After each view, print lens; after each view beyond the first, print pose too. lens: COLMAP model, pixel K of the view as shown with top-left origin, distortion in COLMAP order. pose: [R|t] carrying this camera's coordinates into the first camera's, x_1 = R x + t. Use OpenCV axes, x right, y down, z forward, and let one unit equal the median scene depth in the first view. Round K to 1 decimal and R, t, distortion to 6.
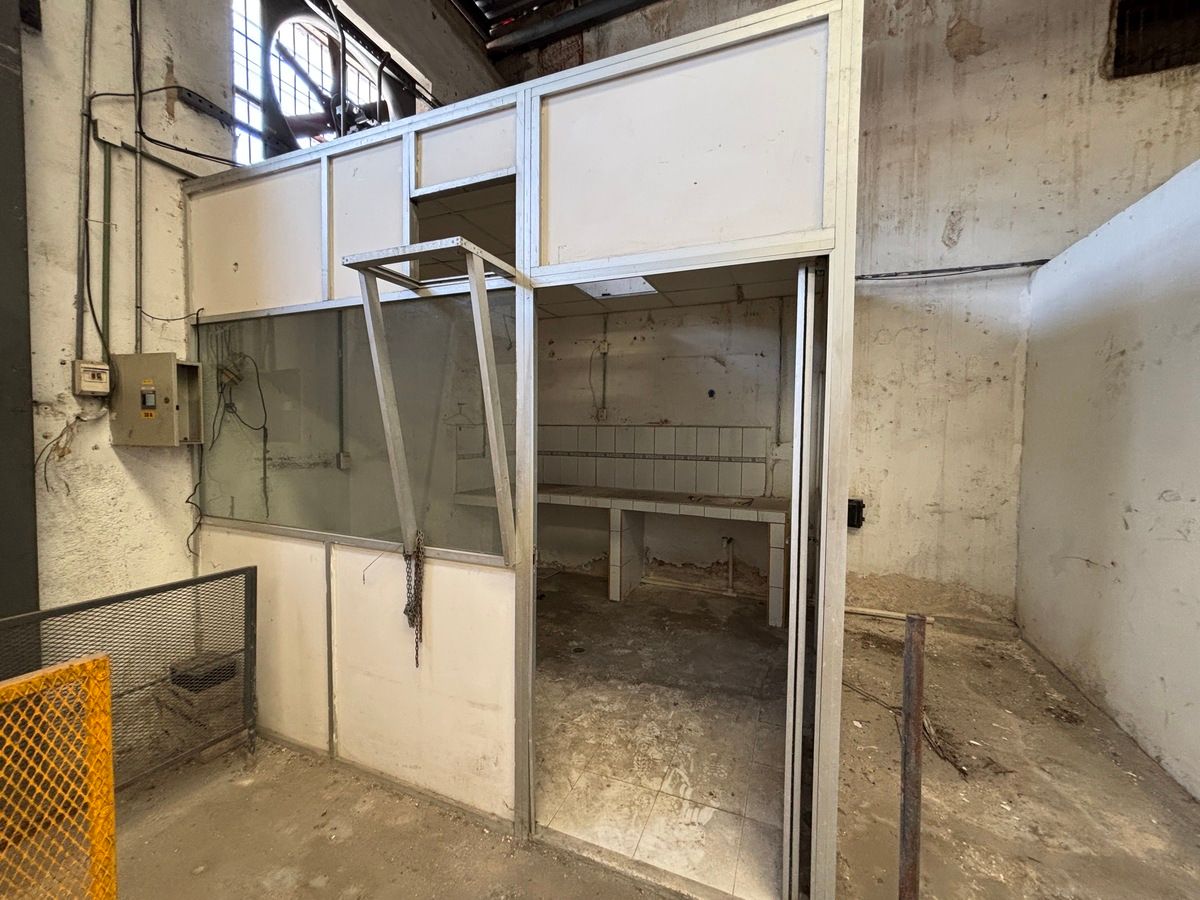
lens RADIAL K [[486.1, 0, 599.0], [0, 486.1, 448.5], [0, 0, 1]] dist [0.000951, -0.000529]
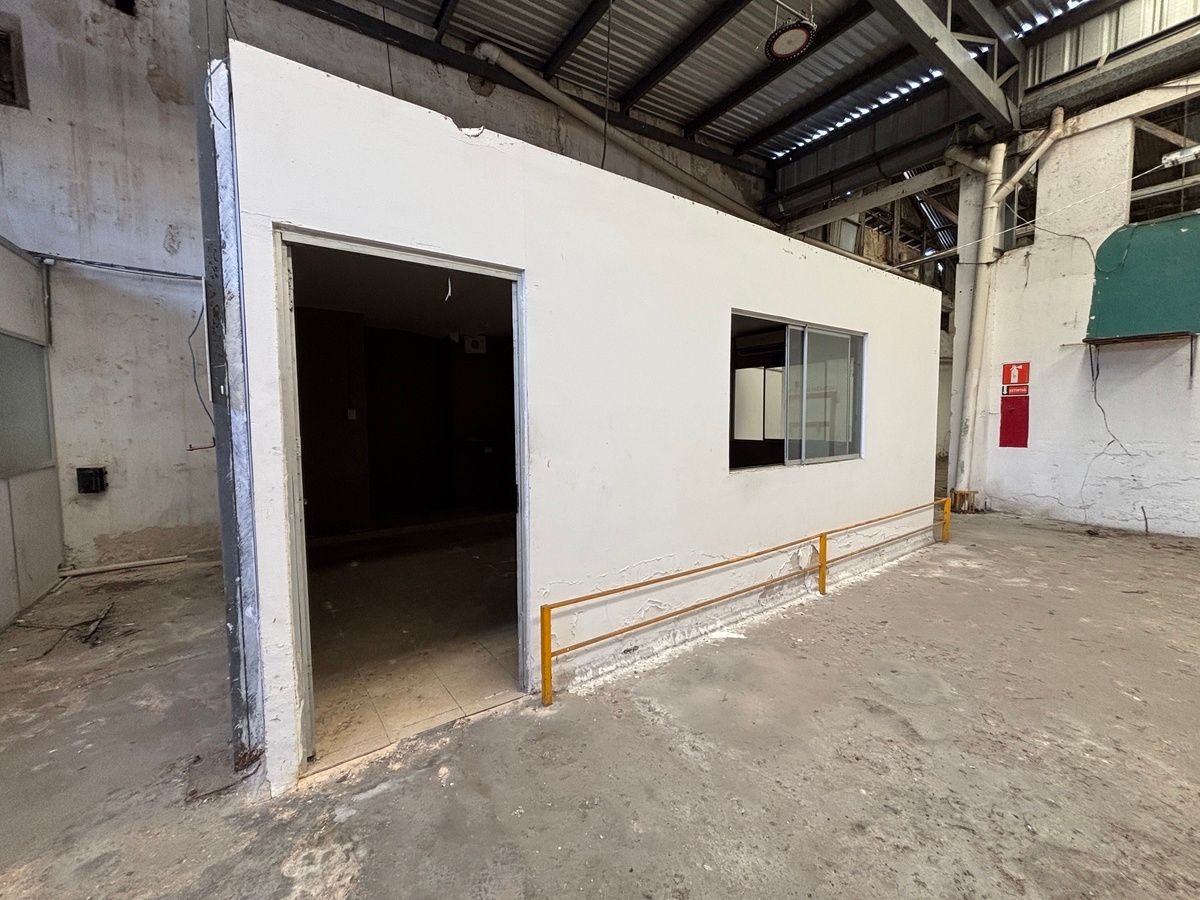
lens RADIAL K [[486.1, 0, 599.0], [0, 486.1, 448.5], [0, 0, 1]] dist [0.000951, -0.000529]
pose [[0.527644, -0.072494, 0.846367, 0.212745], [0.044121, 0.997346, 0.057920, 0.050799], [-0.848319, 0.006782, 0.529442, -0.551960]]
